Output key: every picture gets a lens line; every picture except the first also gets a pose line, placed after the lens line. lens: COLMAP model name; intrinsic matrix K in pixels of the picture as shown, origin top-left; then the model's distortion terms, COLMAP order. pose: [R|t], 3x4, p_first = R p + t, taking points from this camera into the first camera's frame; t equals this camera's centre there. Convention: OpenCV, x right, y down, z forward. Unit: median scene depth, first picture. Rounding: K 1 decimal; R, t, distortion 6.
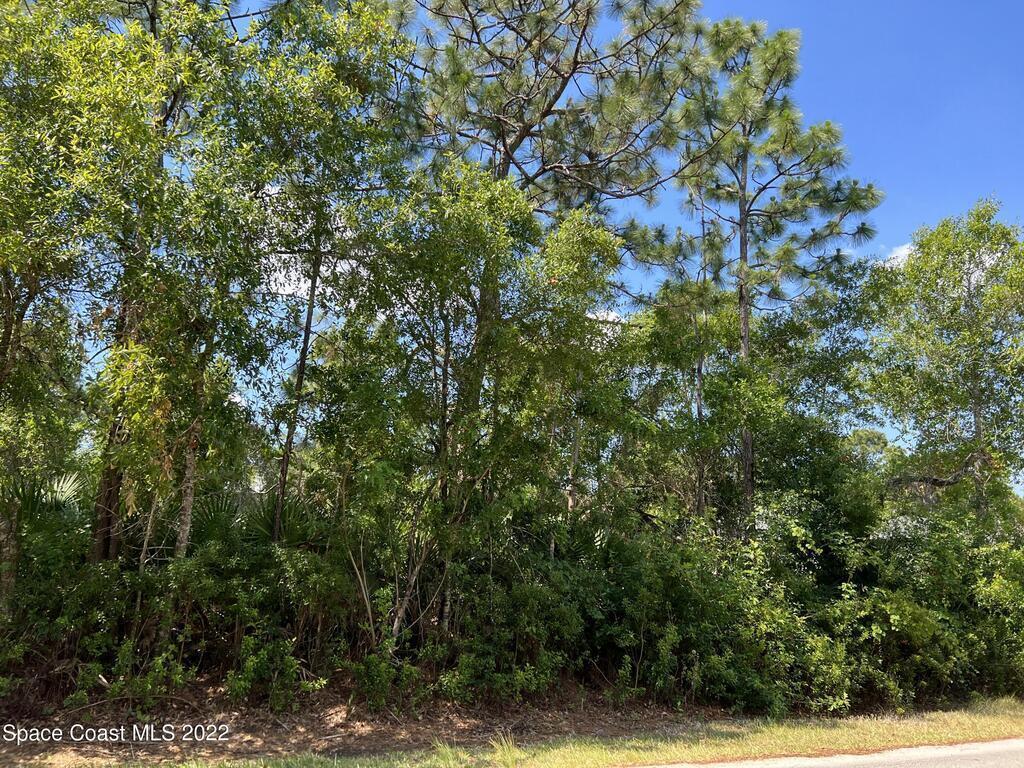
lens RADIAL K [[759.8, 0, 514.5], [0, 759.8, 385.5], [0, 0, 1]] dist [0.015400, 0.005475]
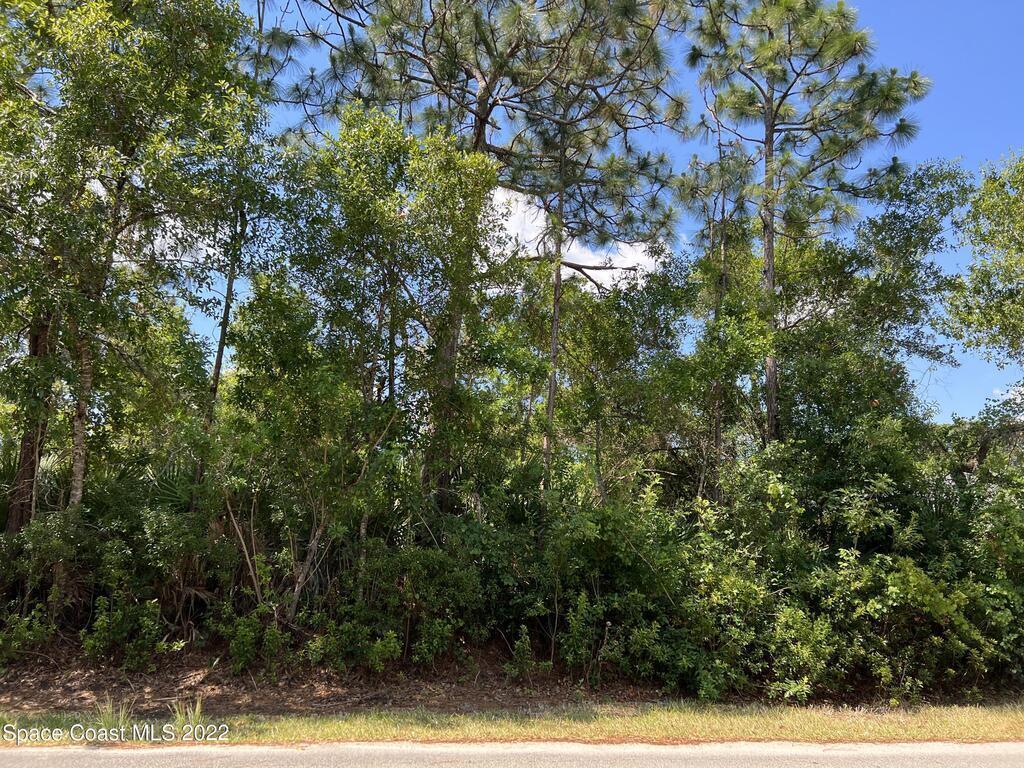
lens RADIAL K [[759.8, 0, 510.9], [0, 759.8, 382.4], [0, 0, 1]] dist [0.015400, 0.005475]
pose [[0.969278, -0.052046, -0.240398, 0.314062], [0.057952, 0.998165, 0.017556, 0.044317], [0.239044, -0.030949, 0.970516, 0.115551]]
